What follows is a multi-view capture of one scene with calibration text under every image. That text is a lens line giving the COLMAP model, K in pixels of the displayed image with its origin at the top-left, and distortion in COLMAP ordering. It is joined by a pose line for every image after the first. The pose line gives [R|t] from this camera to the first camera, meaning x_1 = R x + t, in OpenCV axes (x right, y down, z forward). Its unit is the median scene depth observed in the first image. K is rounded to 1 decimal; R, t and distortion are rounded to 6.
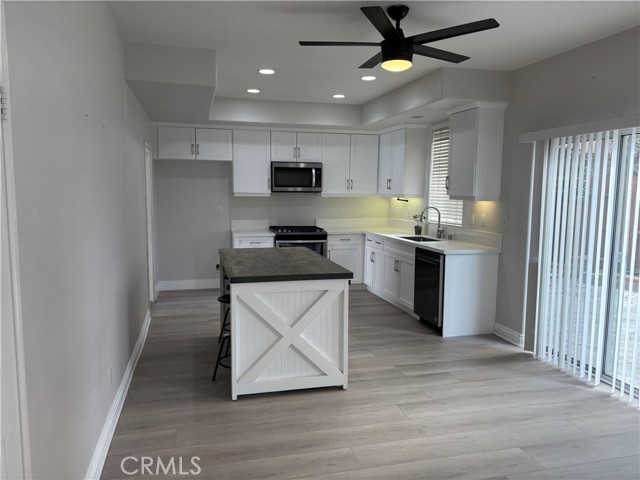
lens RADIAL K [[483.0, 0, 320.8], [0, 483.0, 248.2], [0, 0, 1]] dist [0.052912, -0.004422]
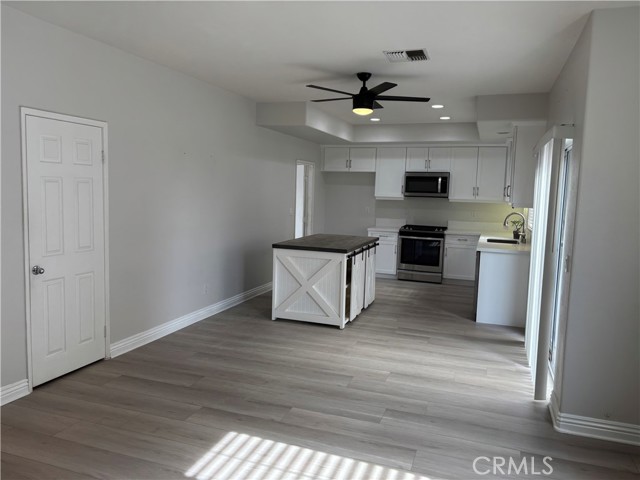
lens RADIAL K [[483.0, 0, 320.8], [0, 483.0, 248.2], [0, 0, 1]] dist [0.052912, -0.004422]
pose [[0.821171, 0.083175, -0.564588, 0.449185], [-0.091001, 0.995748, 0.014337, 0.017406], [0.563379, 0.039605, 0.825248, -0.140143]]
